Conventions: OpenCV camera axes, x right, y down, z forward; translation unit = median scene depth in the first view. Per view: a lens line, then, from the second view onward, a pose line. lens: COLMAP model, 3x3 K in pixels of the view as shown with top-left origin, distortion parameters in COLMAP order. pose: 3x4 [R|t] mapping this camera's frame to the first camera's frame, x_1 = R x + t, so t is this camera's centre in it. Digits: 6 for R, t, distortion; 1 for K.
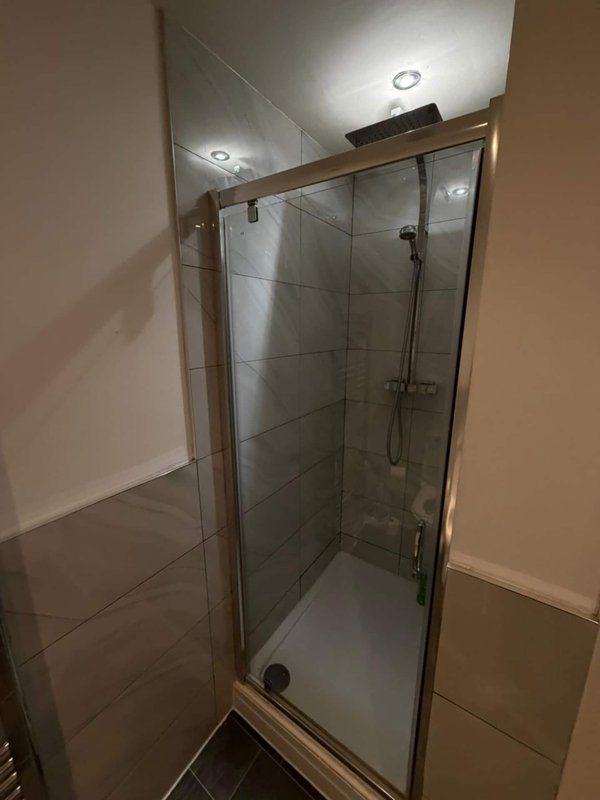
lens RADIAL K [[320.4, 0, 299.4], [0, 320.4, 397.7], [0, 0, 1]] dist [0.000055, 0.000895]
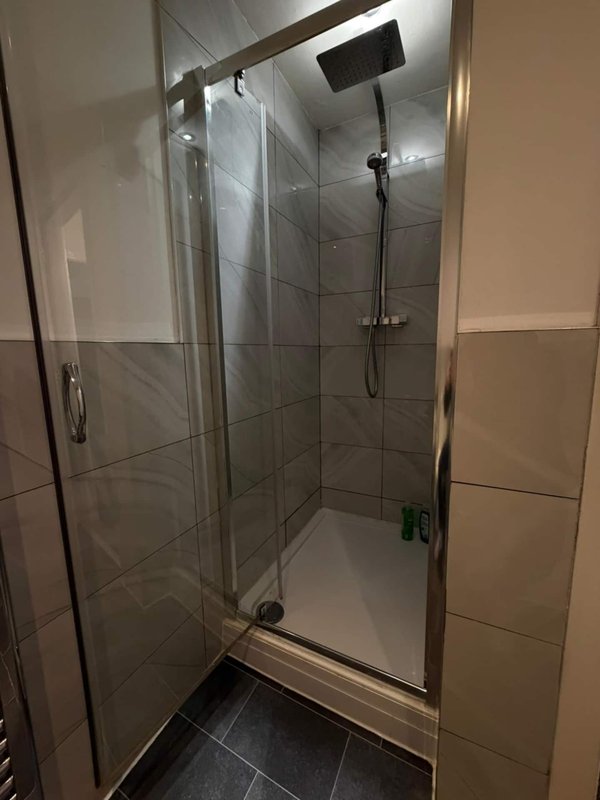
lens RADIAL K [[320.4, 0, 301.2], [0, 320.4, 399.7], [0, 0, 1]] dist [0.000055, 0.000895]
pose [[0.989626, -0.039400, 0.138159, -0.073162], [0.050414, 0.995744, -0.077154, 0.293605], [-0.134531, 0.083319, 0.987400, 0.019692]]
